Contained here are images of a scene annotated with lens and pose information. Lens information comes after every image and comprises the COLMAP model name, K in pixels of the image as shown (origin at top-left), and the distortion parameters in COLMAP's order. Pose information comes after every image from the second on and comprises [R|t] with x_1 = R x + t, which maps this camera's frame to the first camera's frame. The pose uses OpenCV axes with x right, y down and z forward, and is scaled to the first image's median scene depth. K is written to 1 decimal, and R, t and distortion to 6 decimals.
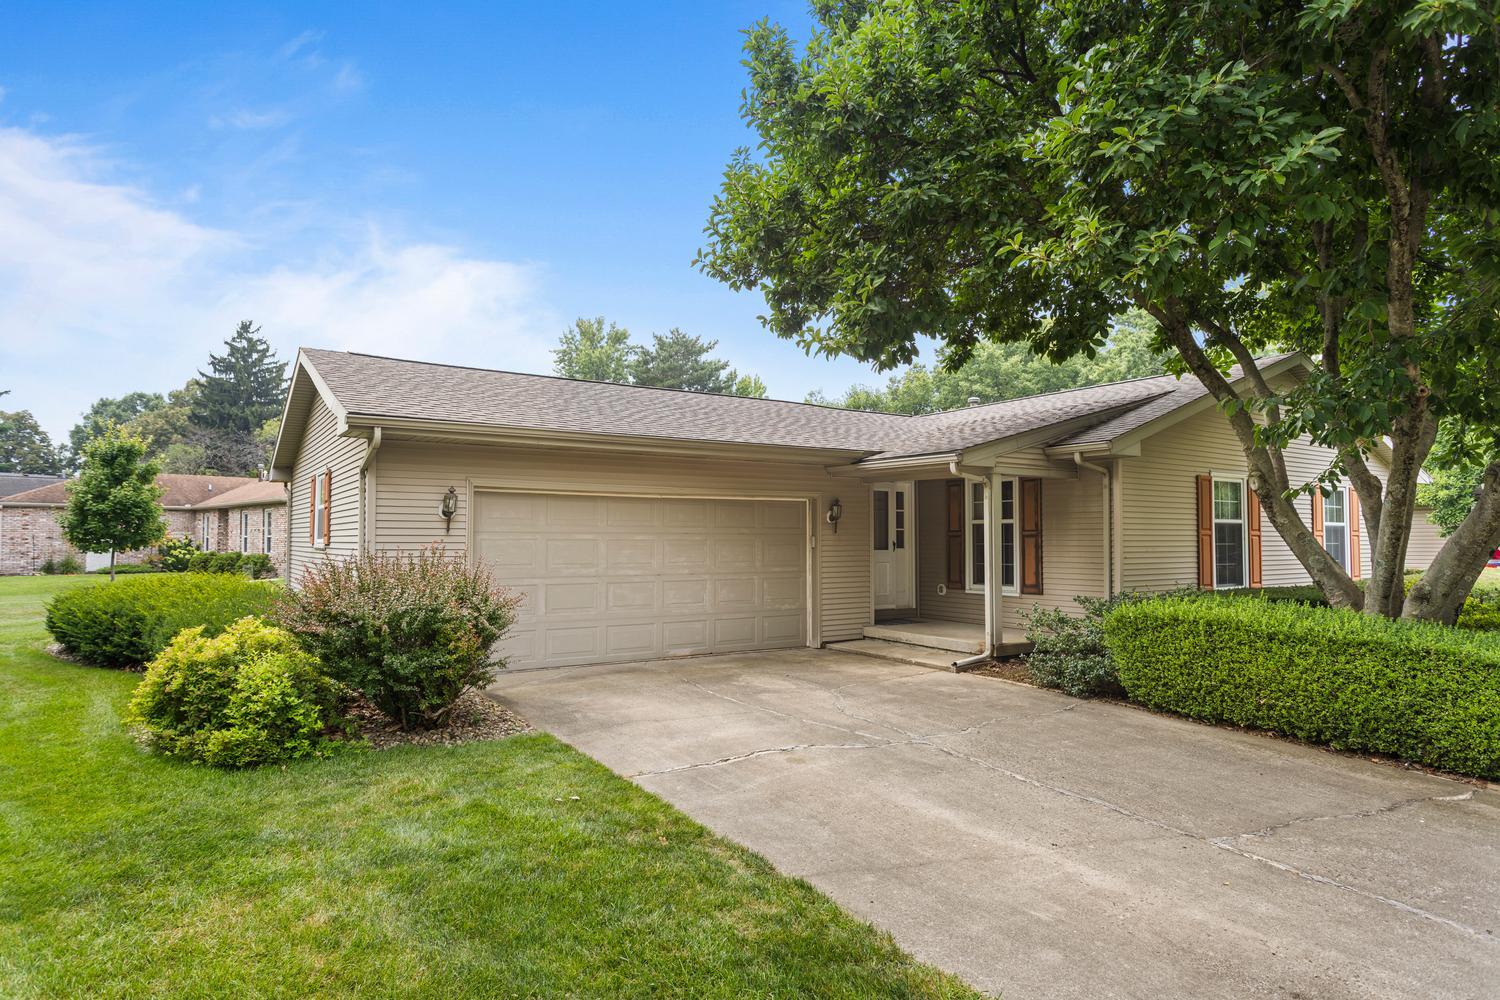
lens RADIAL K [[865.1, 0, 750.0], [0, 865.1, 500.0], [0, 0, 1]] dist [-0.005429, -0.000836]
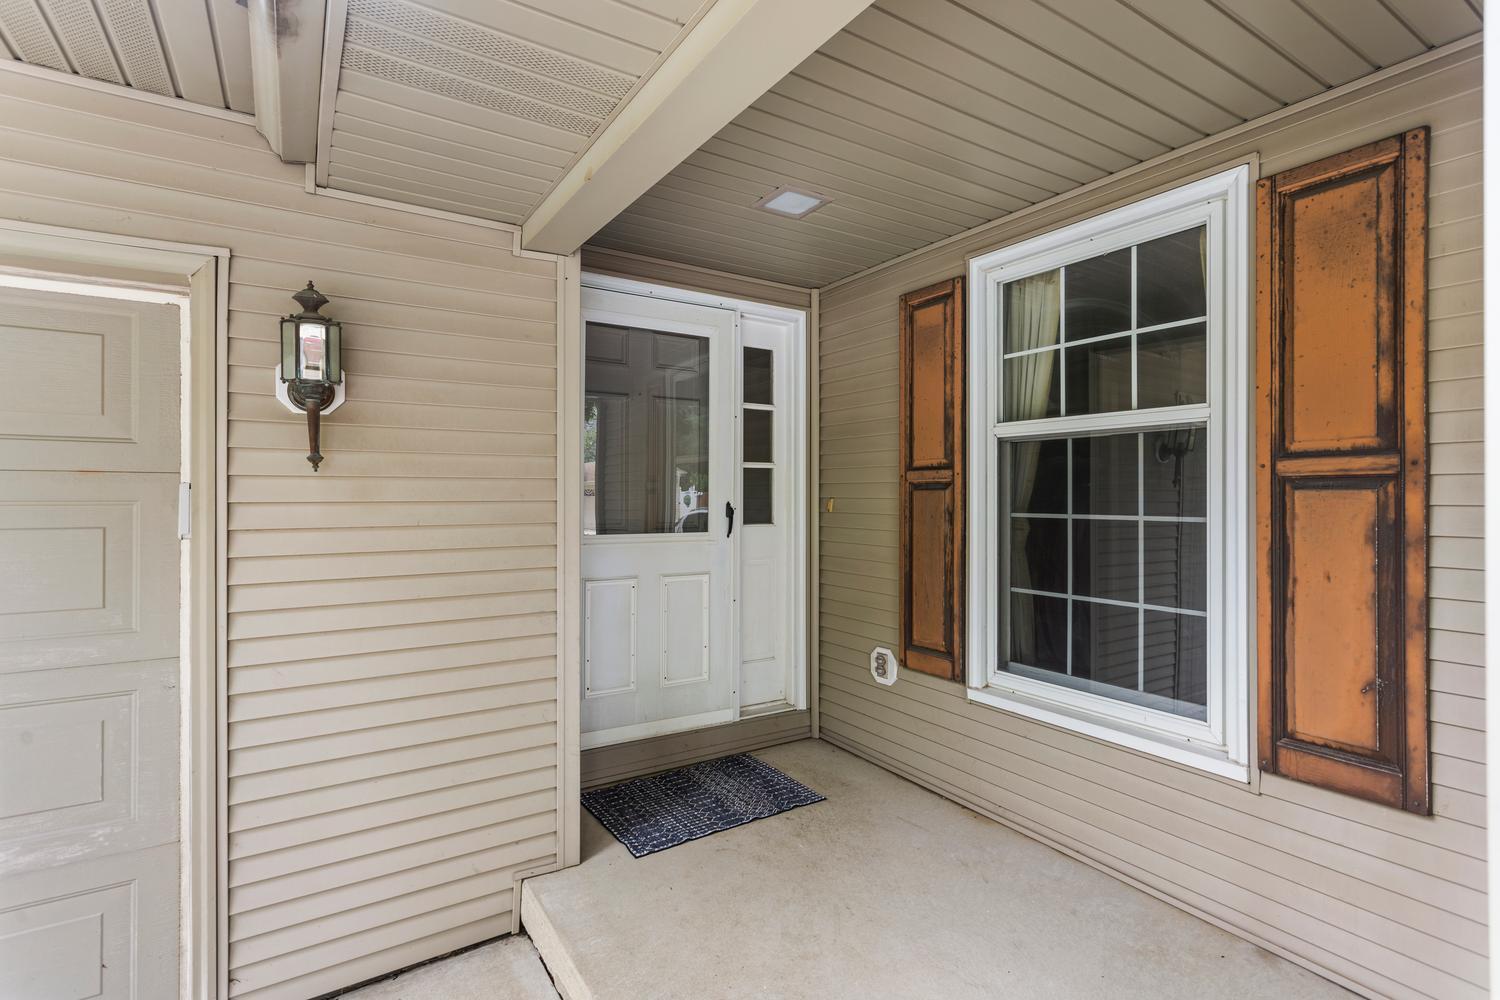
lens RADIAL K [[723.9, 0, 750.0], [0, 723.9, 500.0], [0, 0, 1]] dist [0.001648, 0.000524]
pose [[0.999939, 0.002603, -0.010738, 0.197911], [-0.002055, 0.998713, 0.050673, 0.037741], [0.010856, -0.050648, 0.998658, 0.836440]]
